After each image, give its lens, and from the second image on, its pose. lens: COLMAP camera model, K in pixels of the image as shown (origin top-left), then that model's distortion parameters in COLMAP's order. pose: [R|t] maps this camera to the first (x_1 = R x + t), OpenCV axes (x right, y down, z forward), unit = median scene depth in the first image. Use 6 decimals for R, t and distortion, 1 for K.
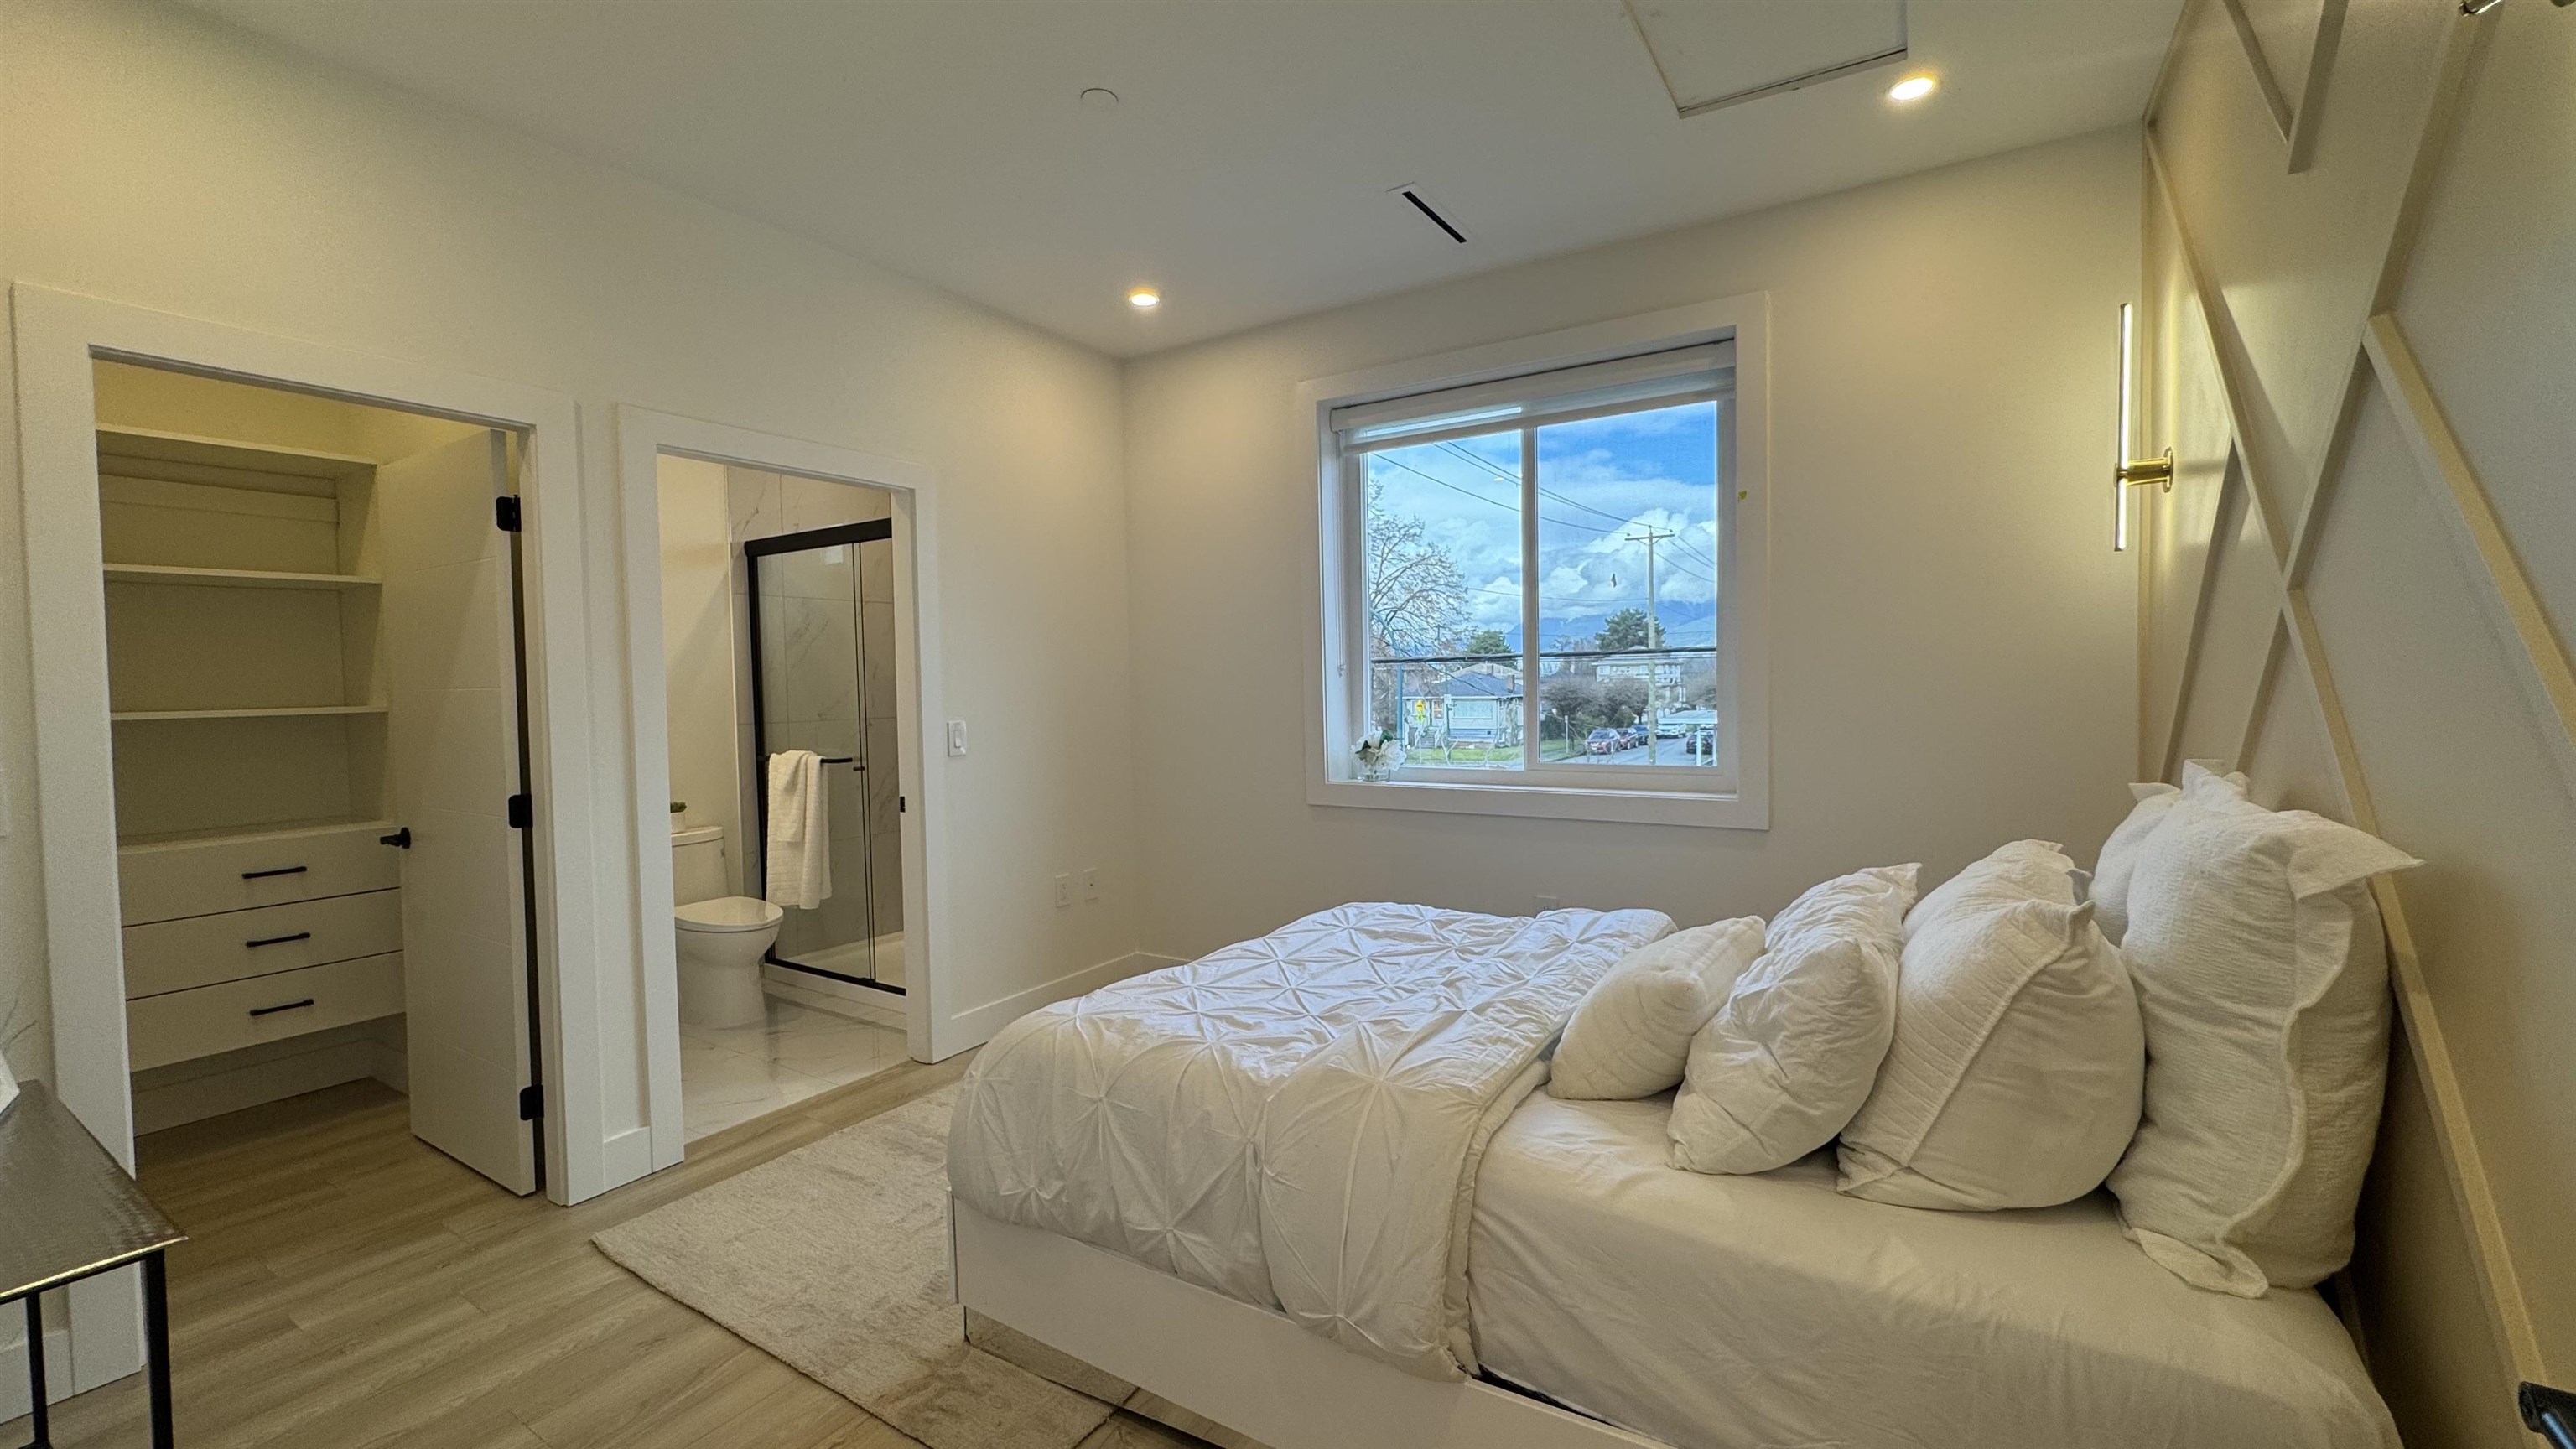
lens RADIAL K [[1027.8, 0, 1288.0], [0, 1027.8, 724.5], [0, 0, 1]] dist [-0.010735, 0.003978]
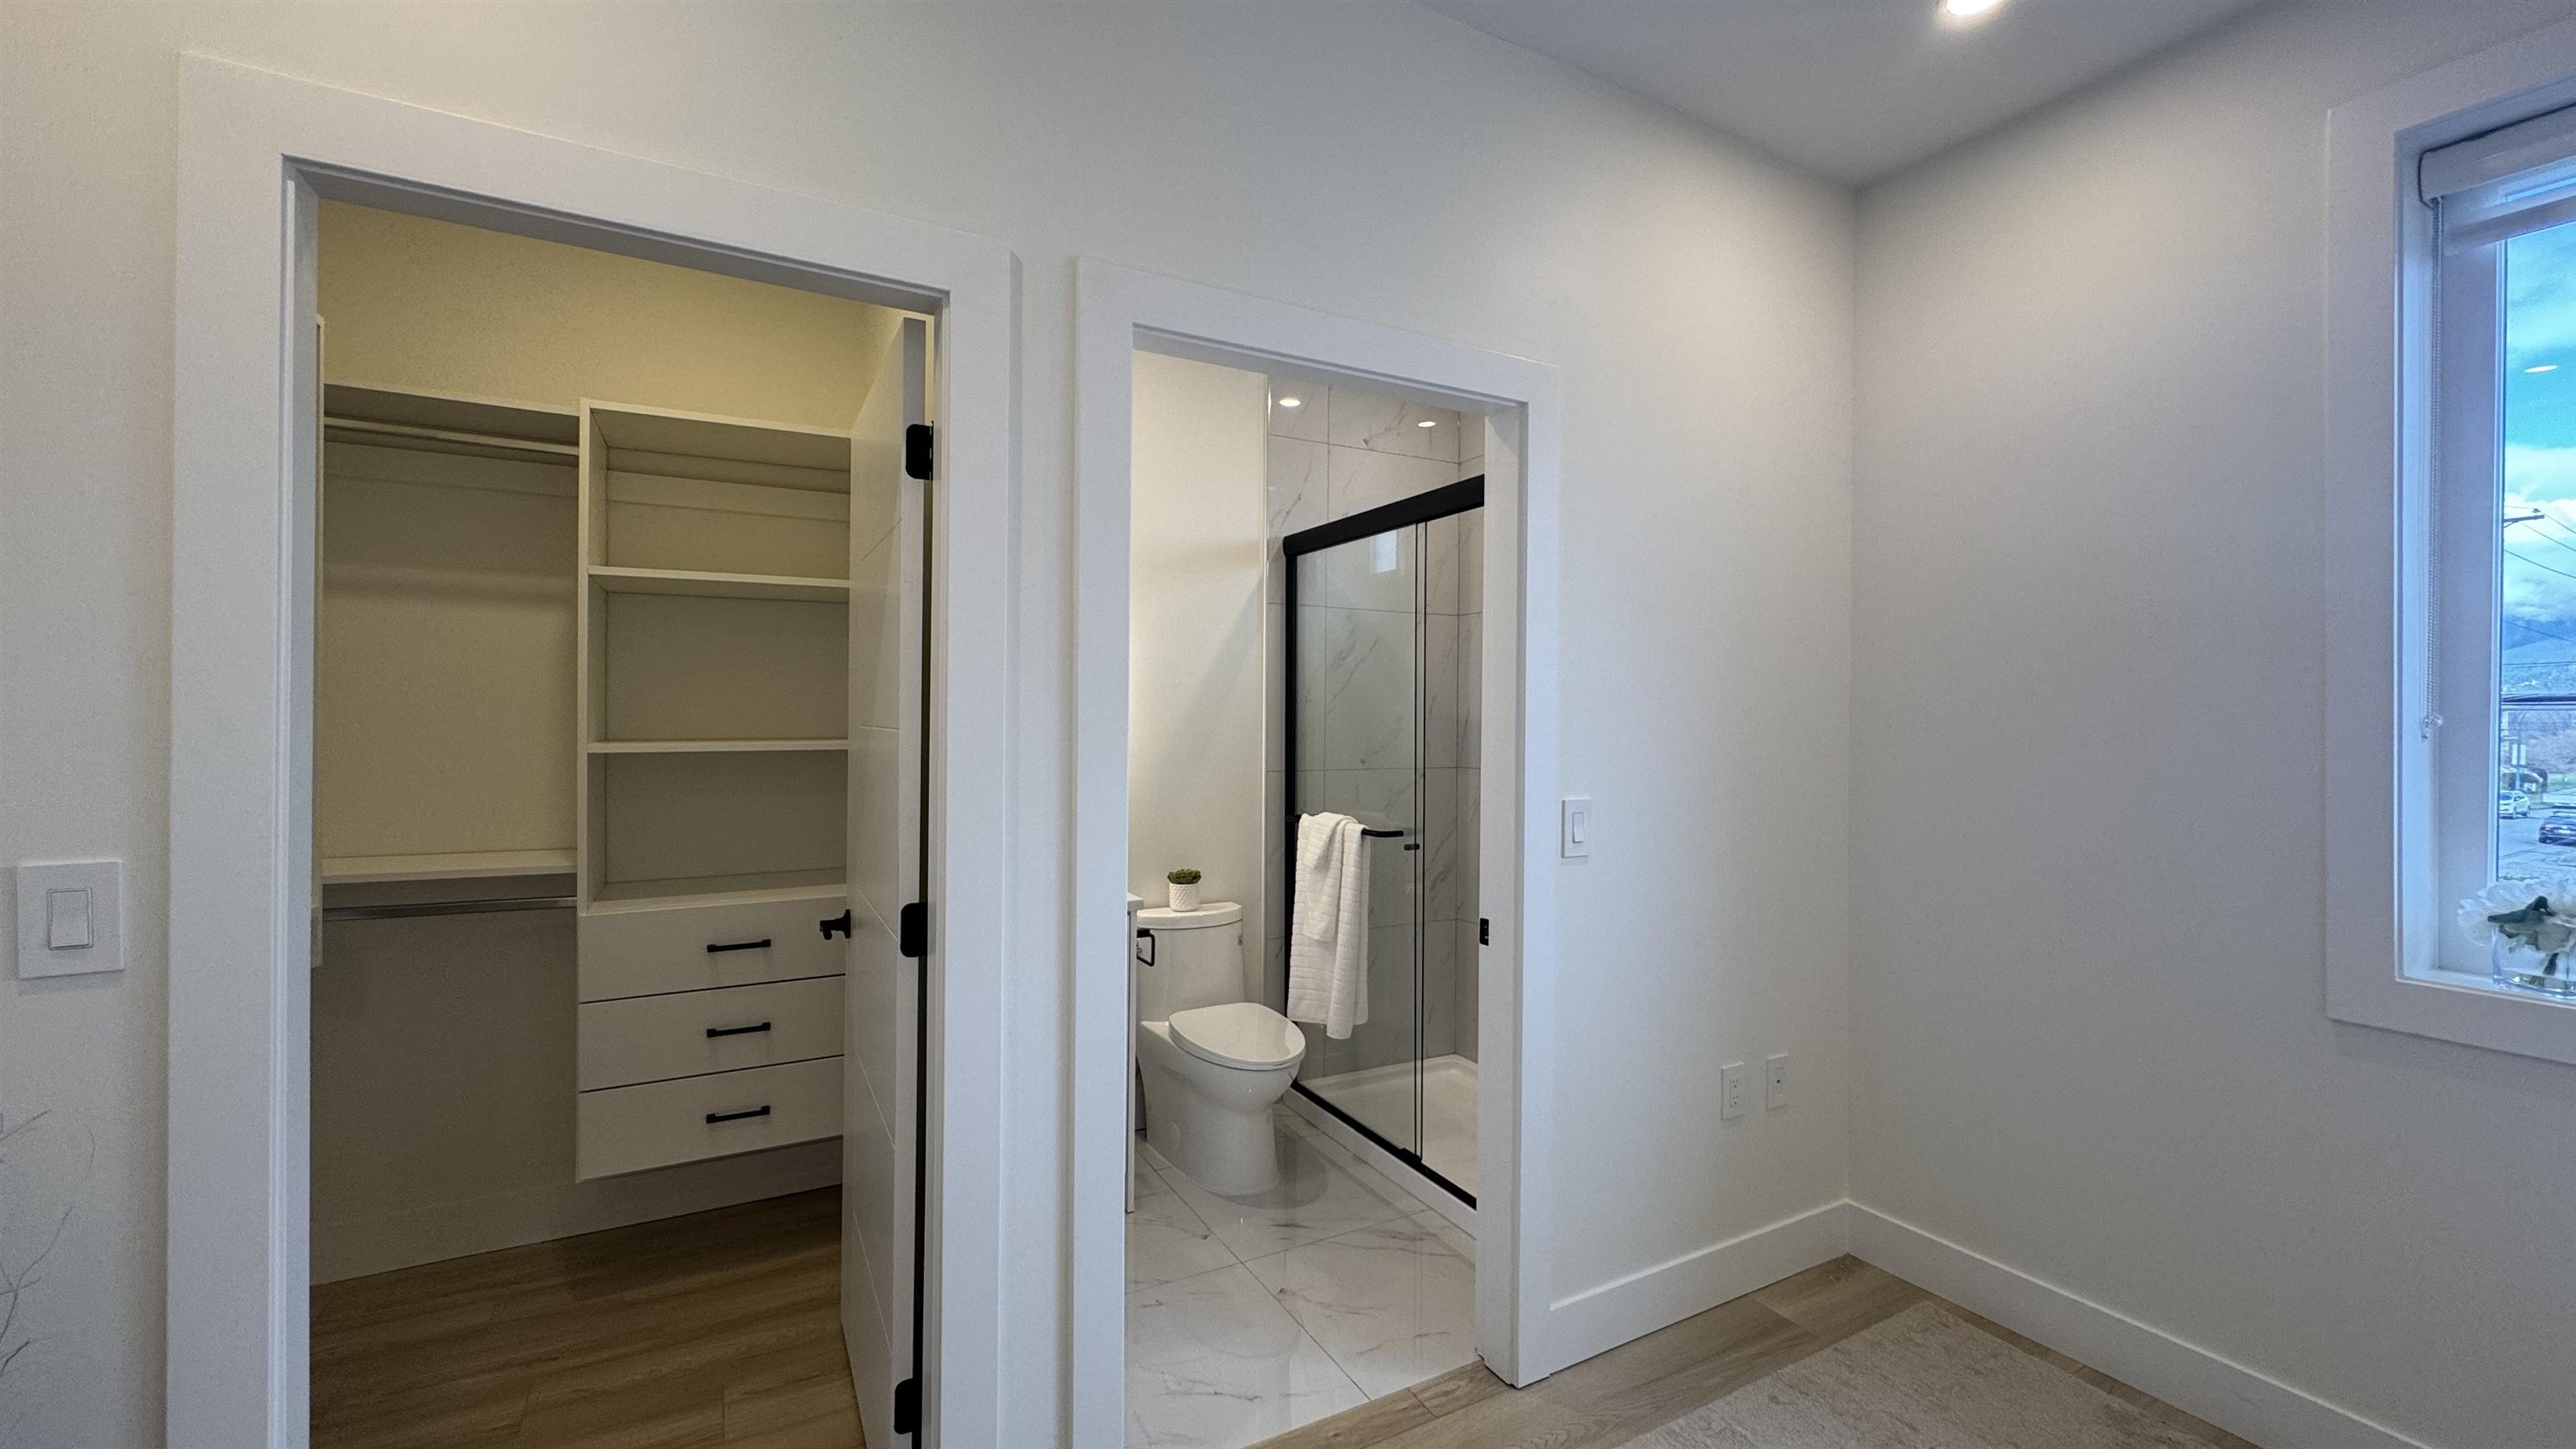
lens RADIAL K [[1027.8, 0, 1288.0], [0, 1027.8, 724.5], [0, 0, 1]] dist [-0.010735, 0.003978]
pose [[0.877698, 0.026681, -0.478472, -0.161285], [-0.042006, 0.998889, -0.021353, -0.021841], [0.477370, 0.038840, 0.877843, 0.345869]]
